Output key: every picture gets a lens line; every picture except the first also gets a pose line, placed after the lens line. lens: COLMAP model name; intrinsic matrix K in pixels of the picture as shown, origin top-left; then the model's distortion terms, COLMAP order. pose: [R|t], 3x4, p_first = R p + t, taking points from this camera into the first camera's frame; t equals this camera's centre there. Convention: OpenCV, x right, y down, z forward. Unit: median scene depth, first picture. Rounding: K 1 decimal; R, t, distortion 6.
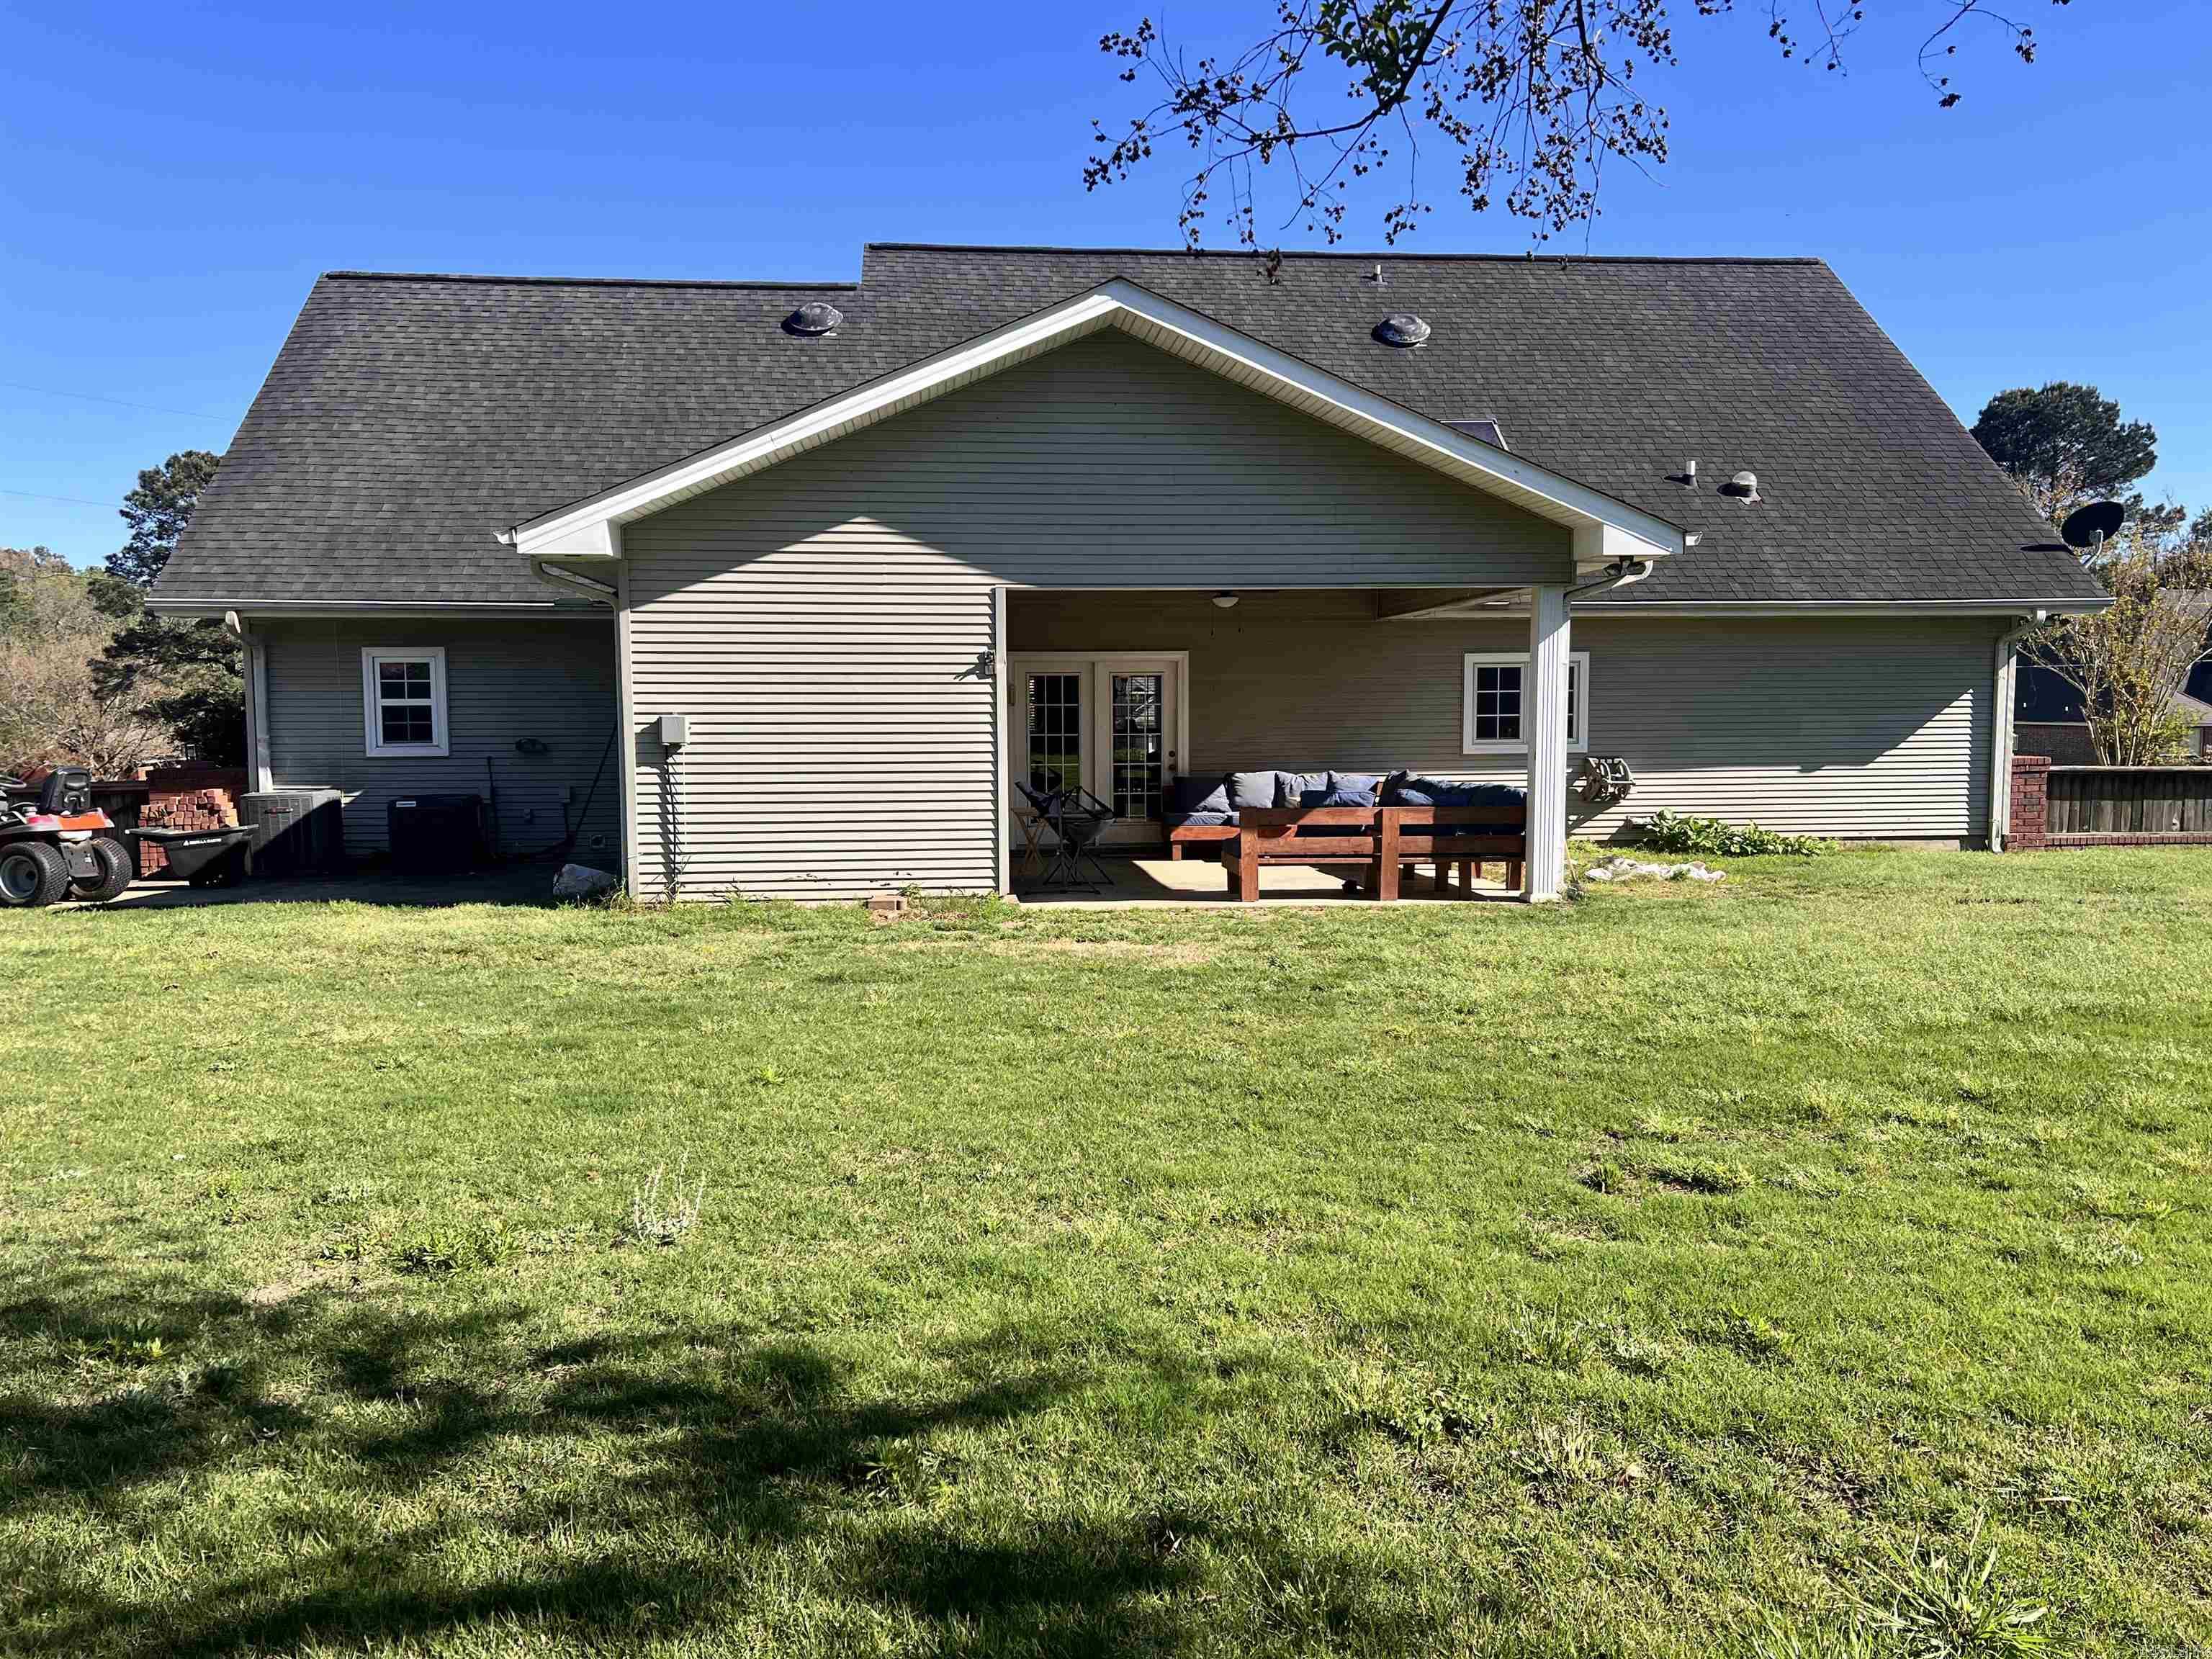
lens RADIAL K [[1672.2, 0, 1106.0], [0, 1672.2, 829.5], [0, 0, 1]] dist [-0.004915, -0.002968]
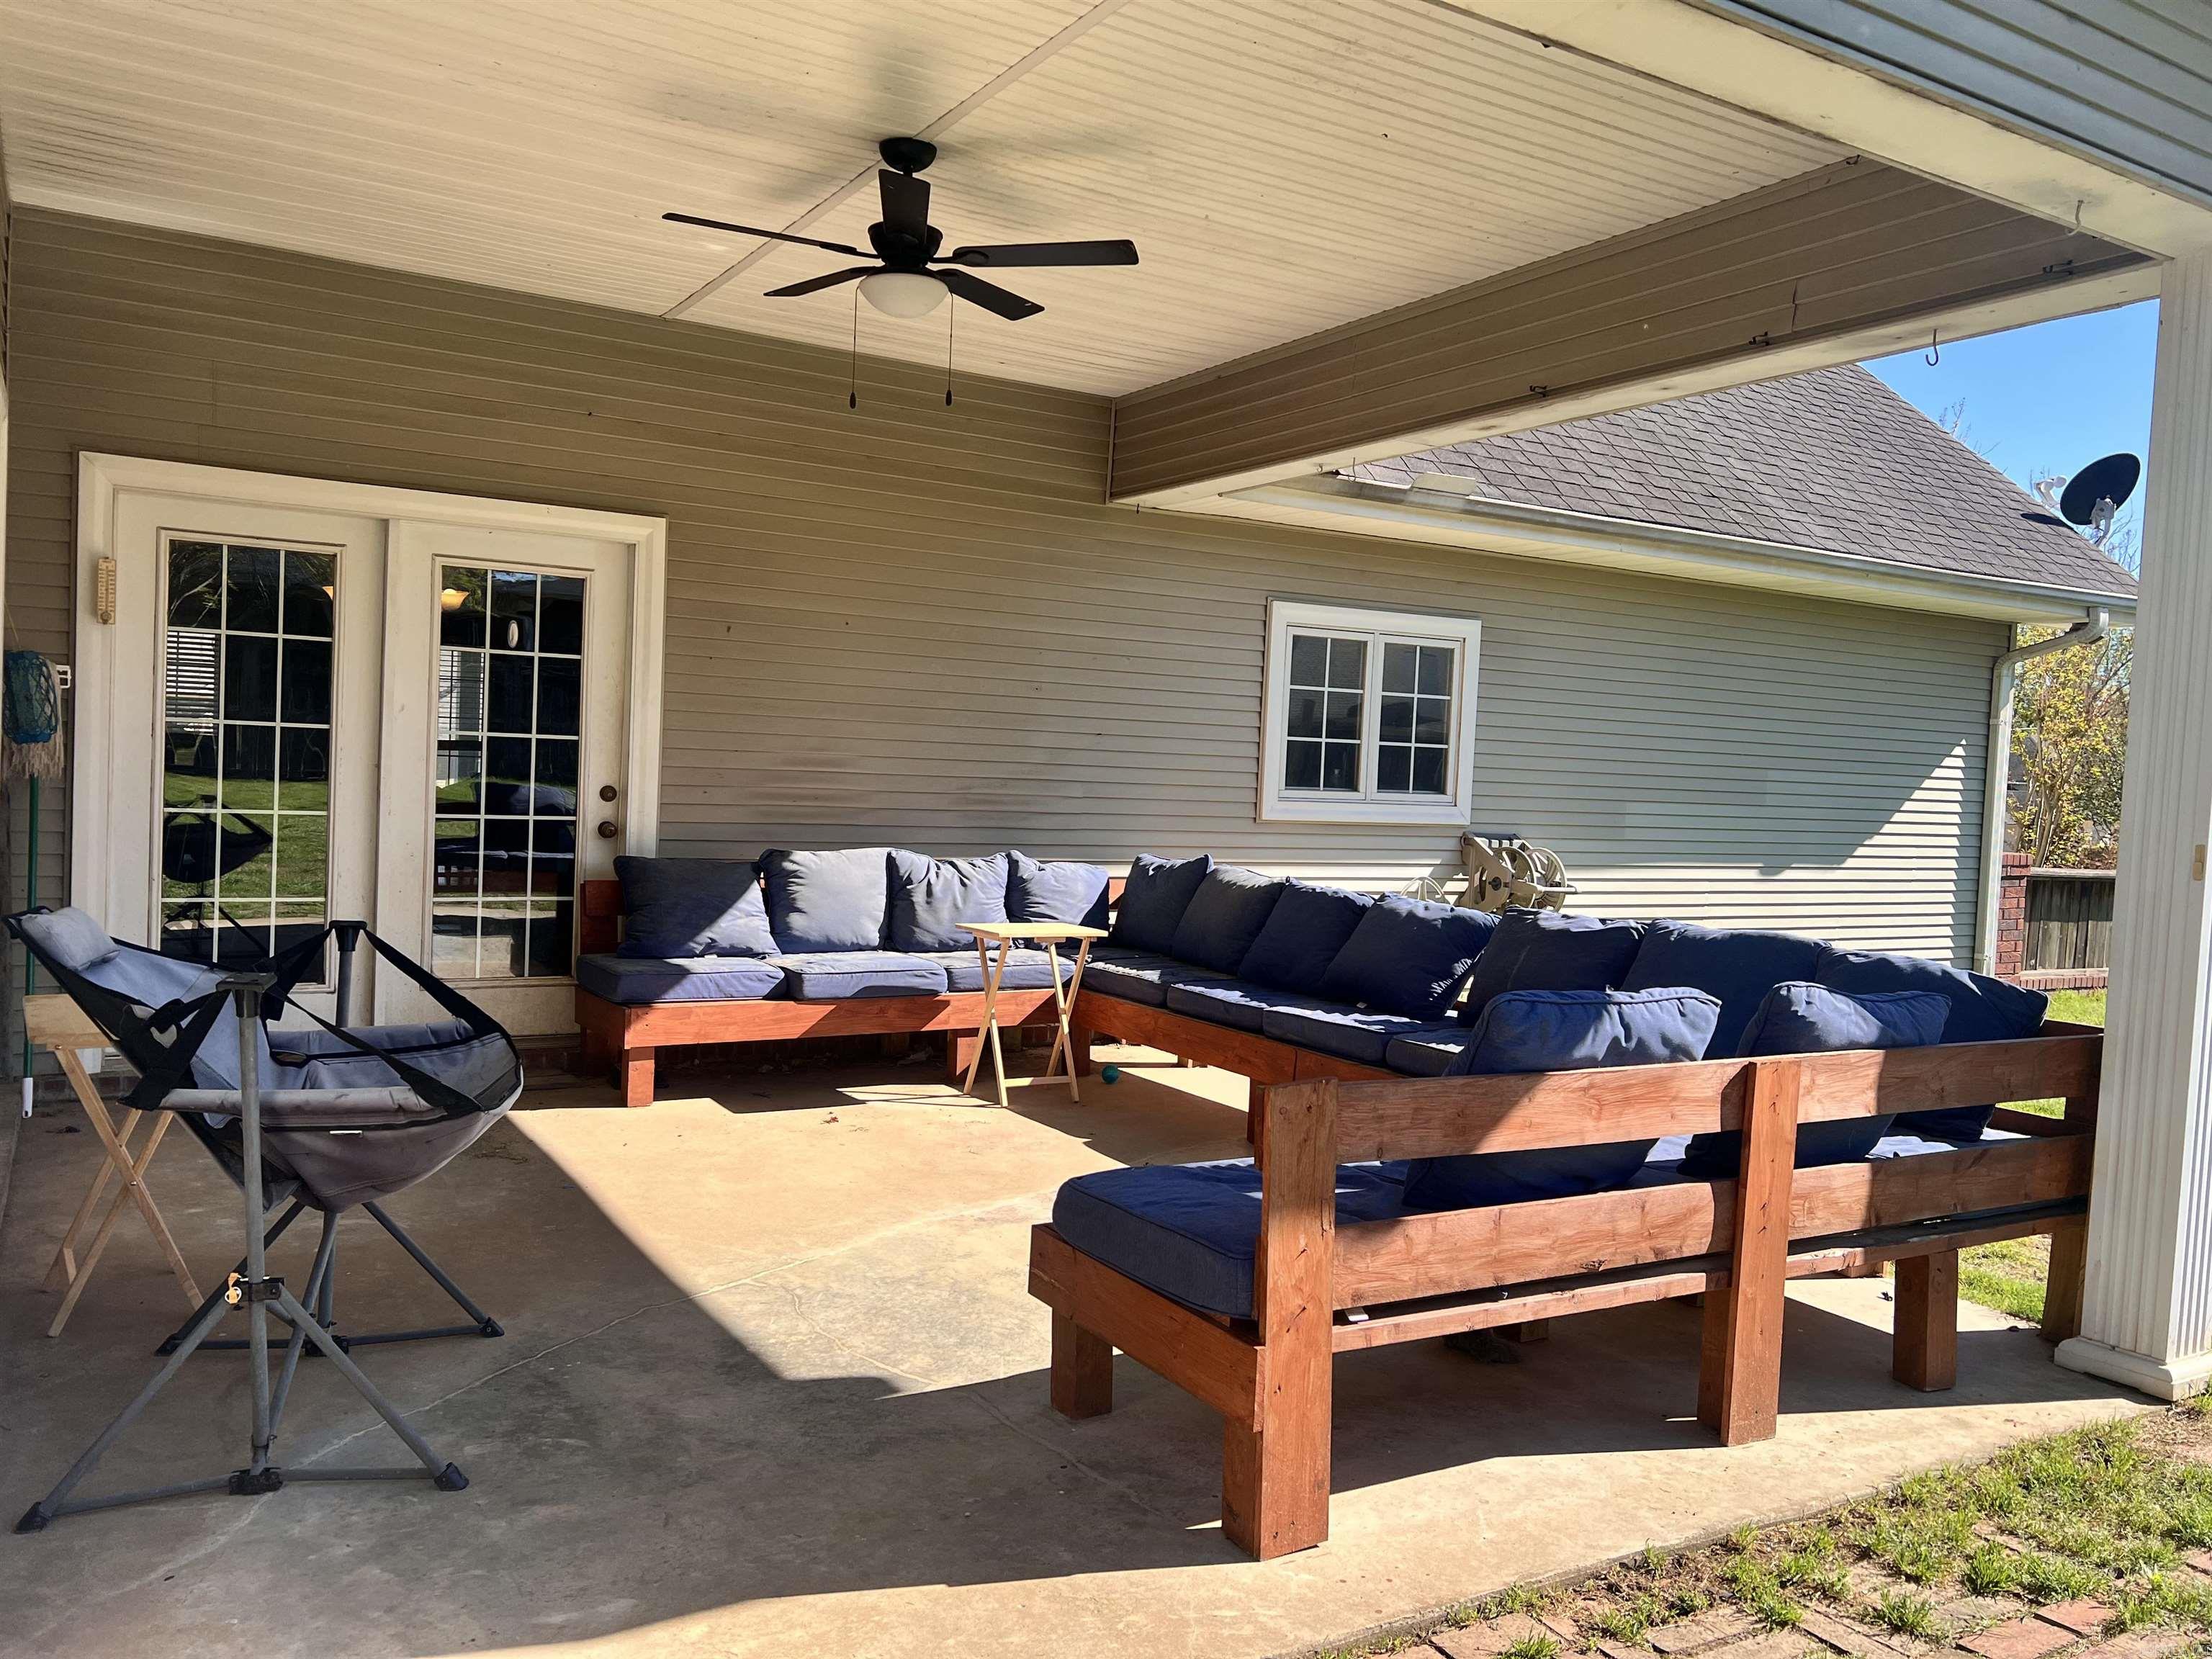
lens RADIAL K [[1628.8, 0, 1106.0], [0, 1628.8, 829.5], [0, 0, 1]] dist [0.010768, 0.001632]
pose [[0.901815, 0.030368, 0.431054, -0.016743], [-0.019297, 0.999363, -0.030036, -0.028930], [-0.431691, 0.018769, 0.901826, 0.636082]]
